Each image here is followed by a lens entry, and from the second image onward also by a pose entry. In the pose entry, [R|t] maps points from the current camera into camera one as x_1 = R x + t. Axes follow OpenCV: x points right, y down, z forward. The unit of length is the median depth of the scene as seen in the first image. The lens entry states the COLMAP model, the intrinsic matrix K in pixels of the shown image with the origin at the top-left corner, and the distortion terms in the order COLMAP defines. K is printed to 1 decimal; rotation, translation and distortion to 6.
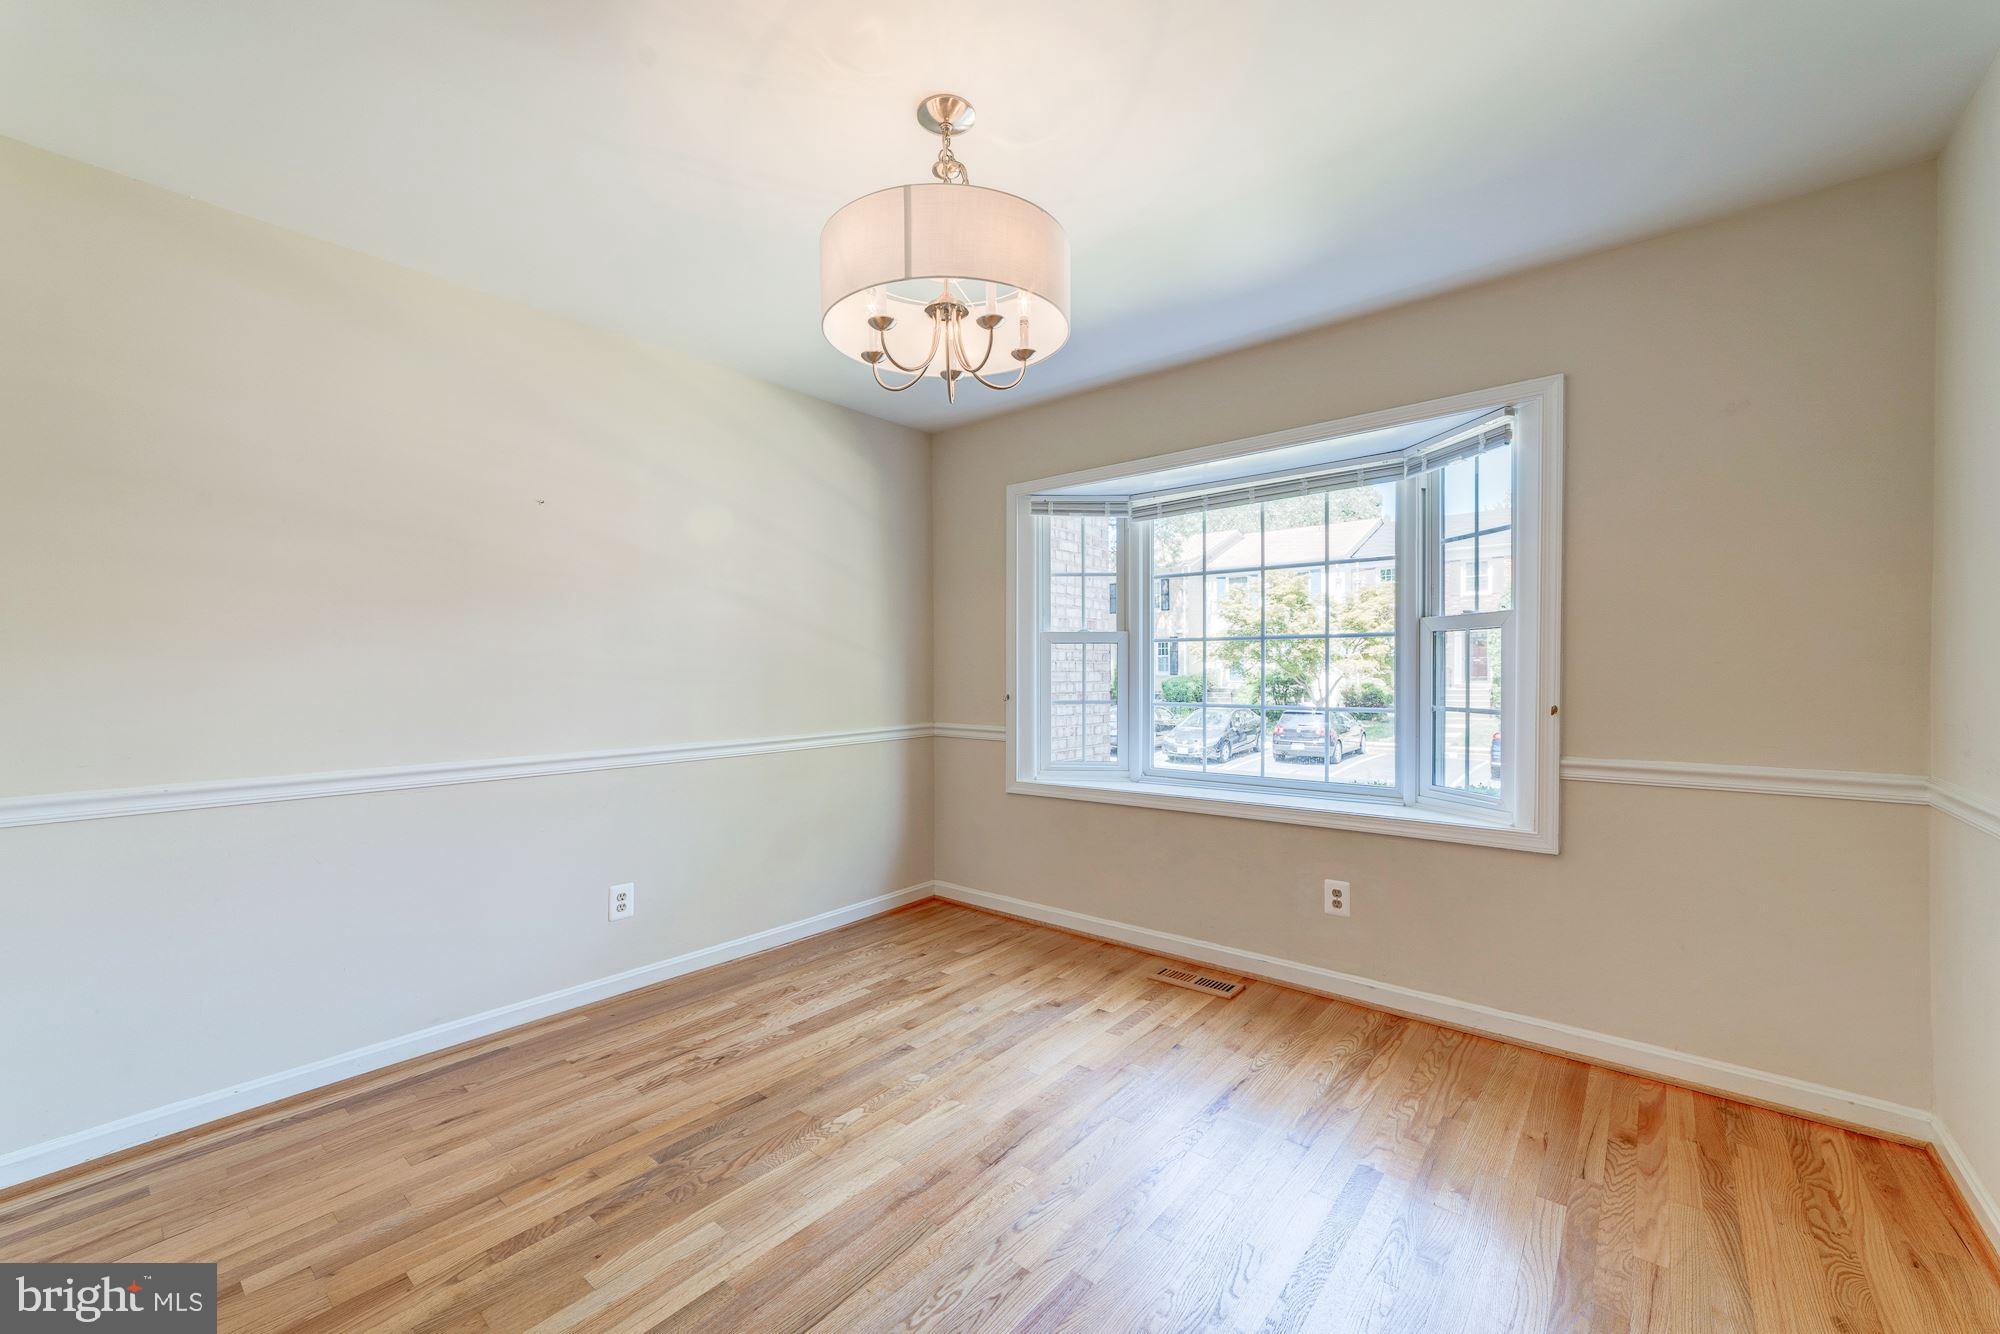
lens RADIAL K [[775.4, 0, 997.6], [0, 775.4, 670.7], [0, 0, 1]] dist [-0.018364, 0.009268]
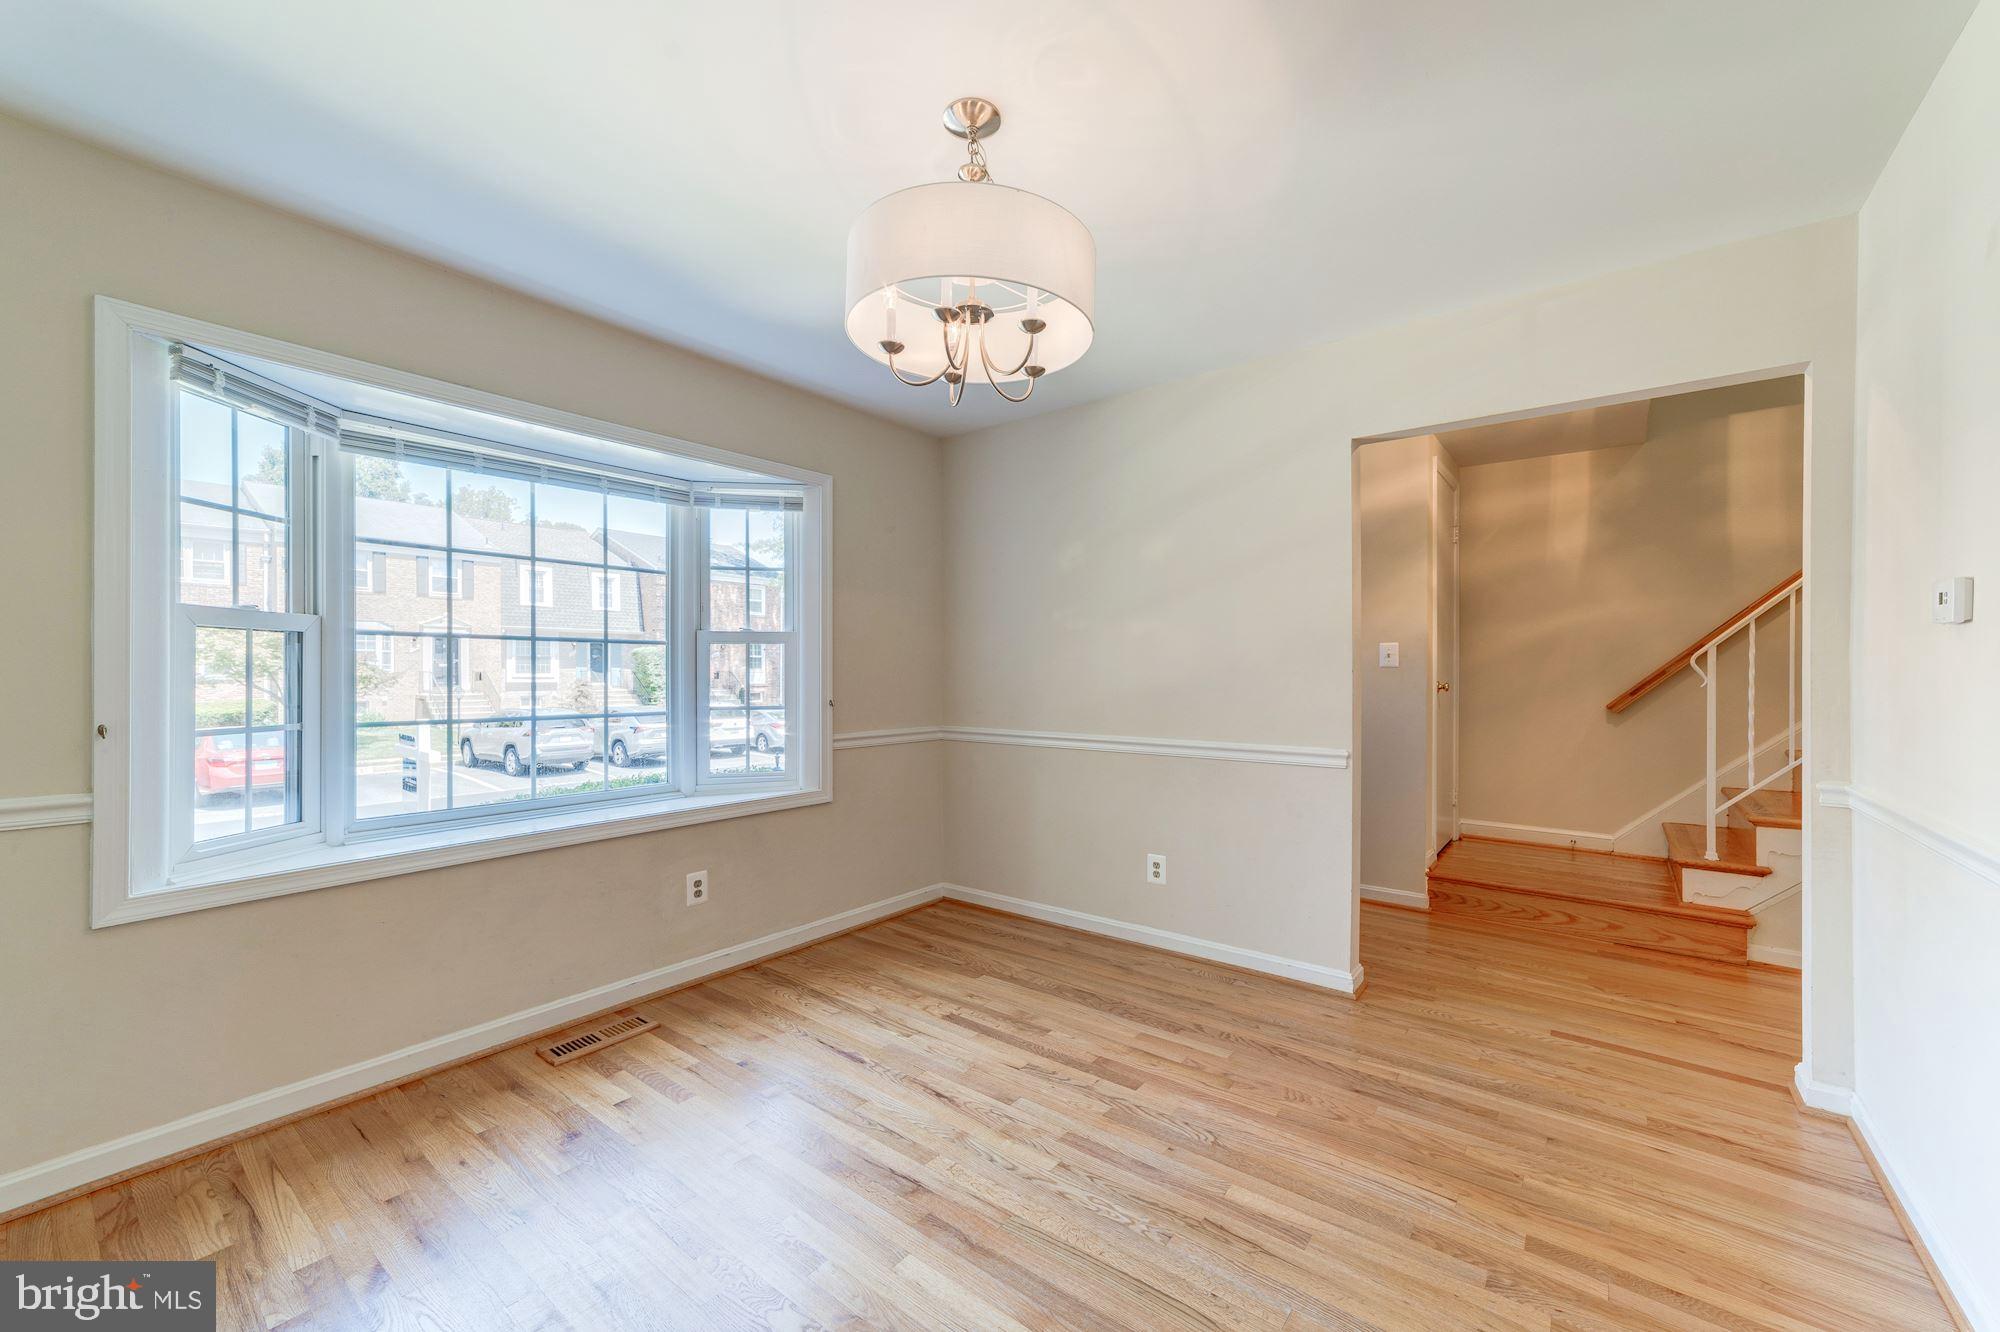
lens RADIAL K [[775.4, 0, 997.6], [0, 775.4, 669.7], [0, 0, 1]] dist [-0.018364, 0.009268]
pose [[-0.021050, 0.010479, 0.999723, -0.659878], [0.001536, 0.999944, -0.010449, 0.002805], [-0.999777, 0.001316, -0.021065, 0.618388]]
